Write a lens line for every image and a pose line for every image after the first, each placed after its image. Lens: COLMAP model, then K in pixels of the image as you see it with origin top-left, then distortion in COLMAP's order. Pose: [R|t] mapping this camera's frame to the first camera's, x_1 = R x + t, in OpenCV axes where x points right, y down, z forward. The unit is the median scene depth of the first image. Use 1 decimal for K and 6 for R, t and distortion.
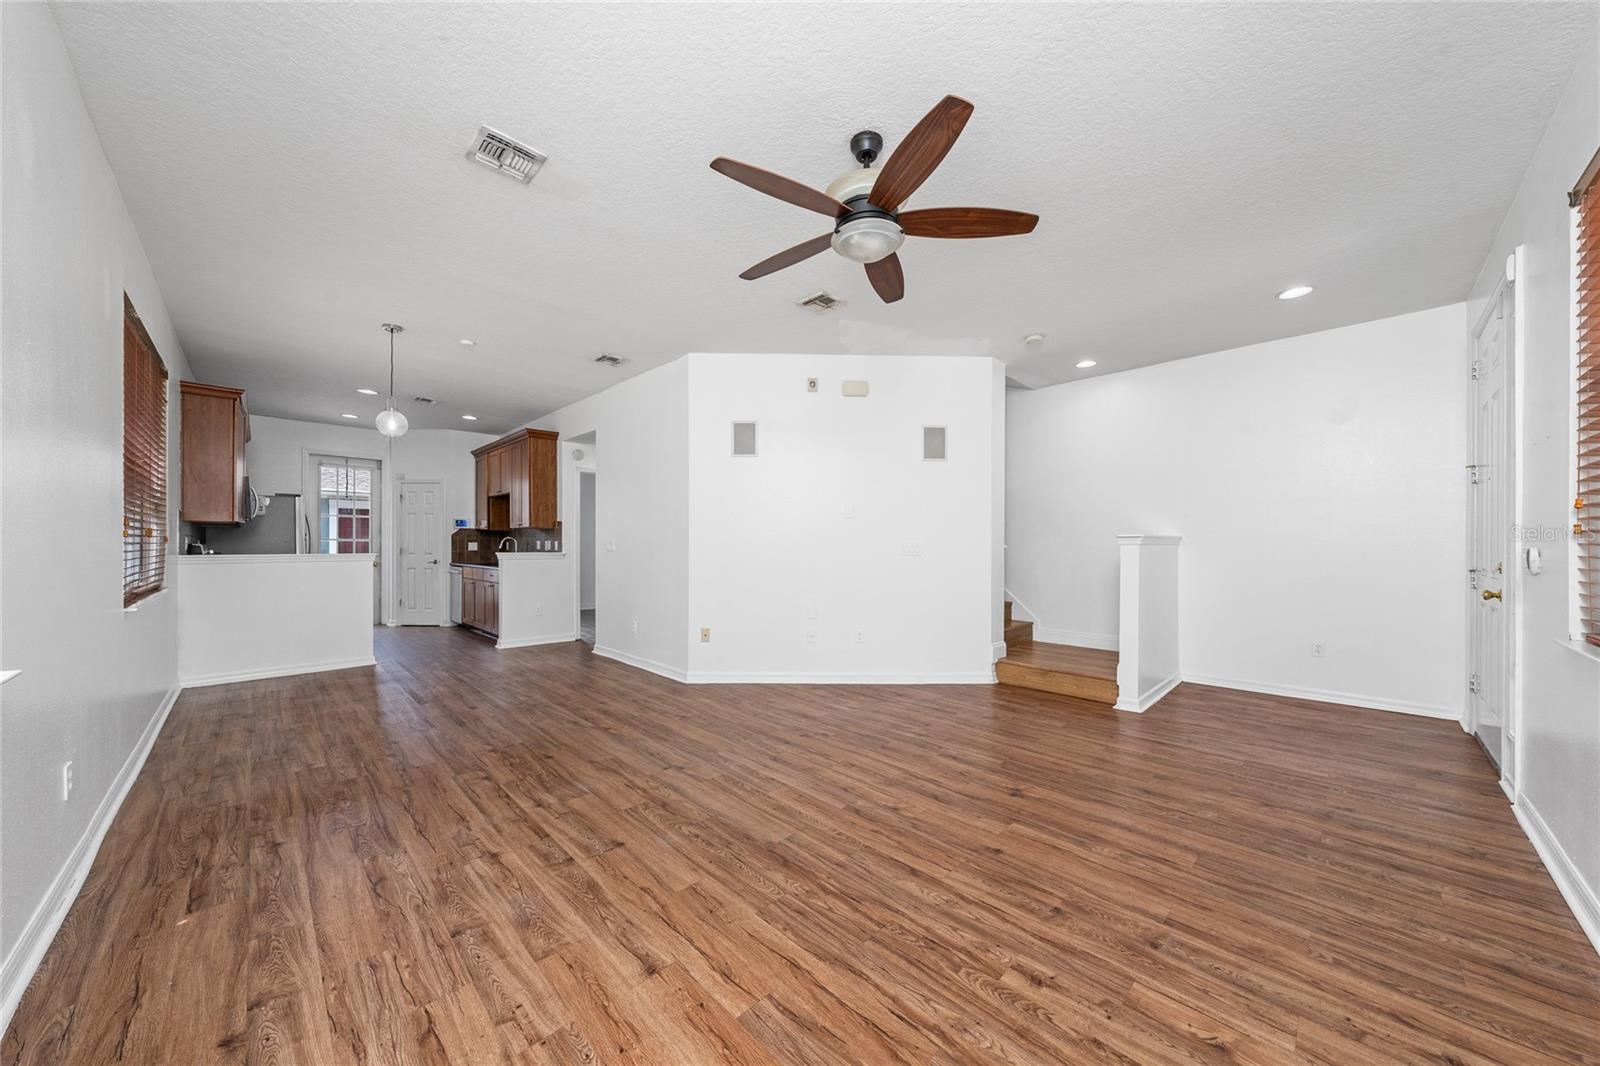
lens RADIAL K [[539.5, 0, 806.2], [0, 539.5, 541.3], [0, 0, 1]] dist [-0.004548, 0.000459]
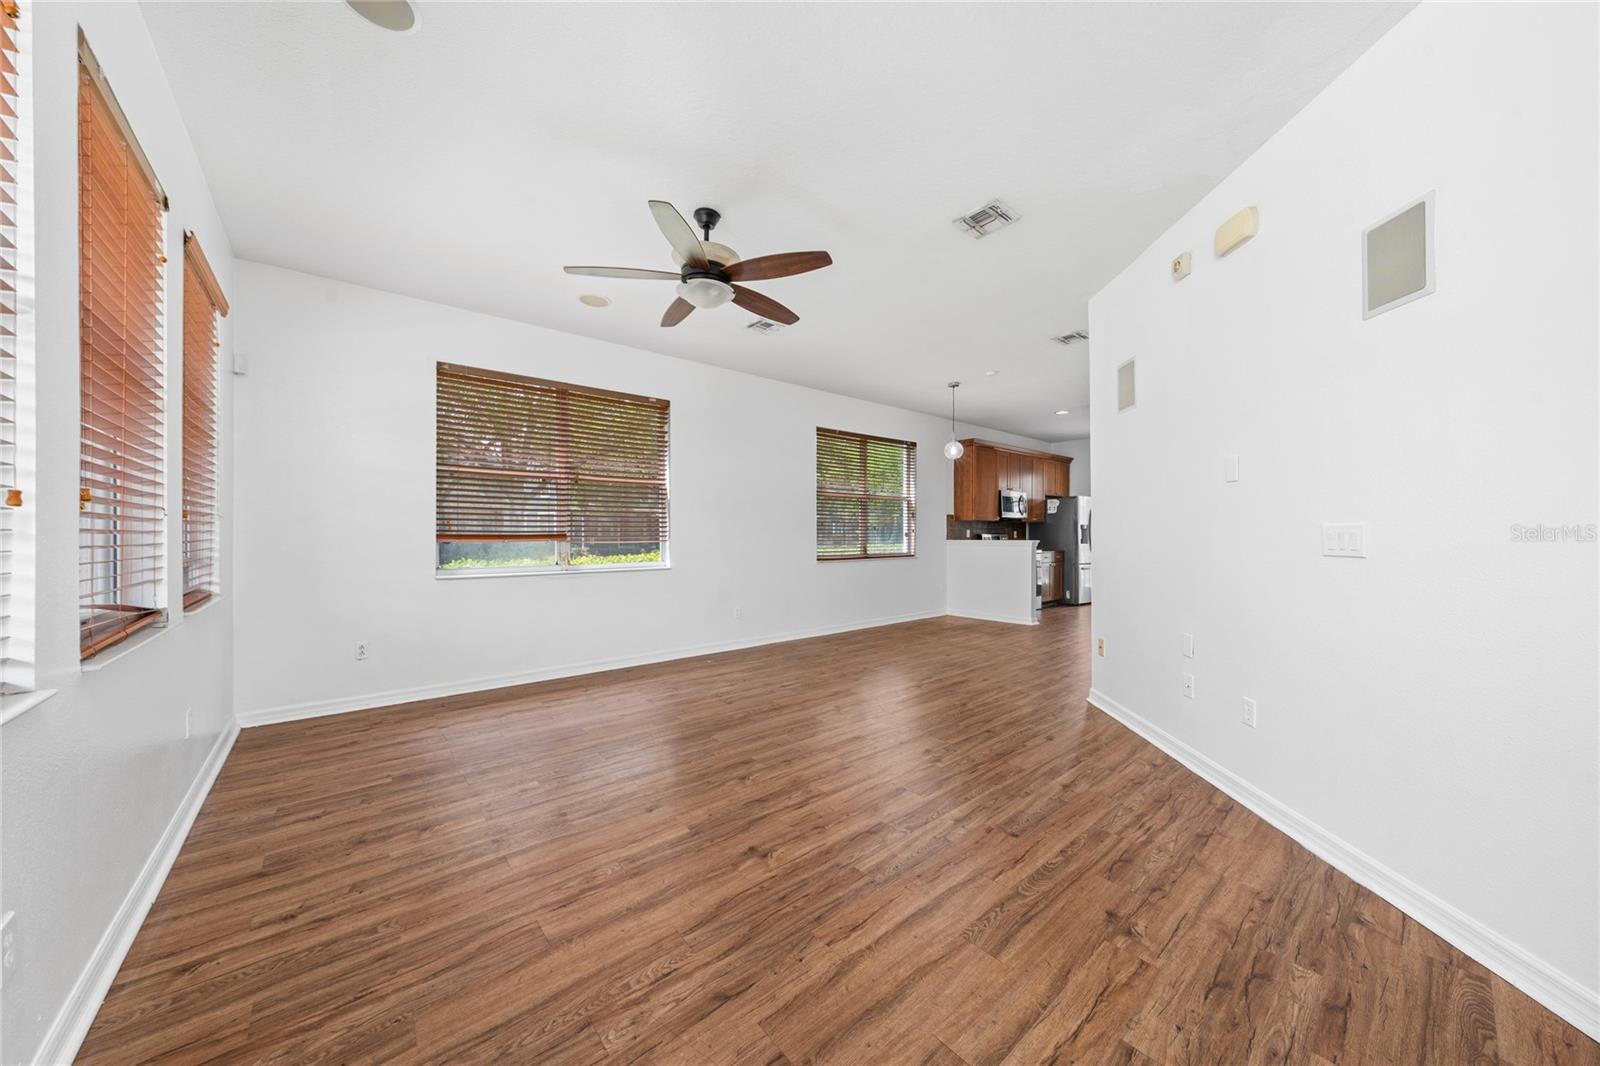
lens RADIAL K [[539.5, 0, 791.8], [0, 539.5, 525.3], [0, 0, 1]] dist [-0.004548, 0.000459]
pose [[-0.073909, -0.015279, -0.997148, 1.244746], [0.004239, 0.999869, -0.015635, 0.010547], [0.997256, -0.005382, -0.073834, 1.187398]]
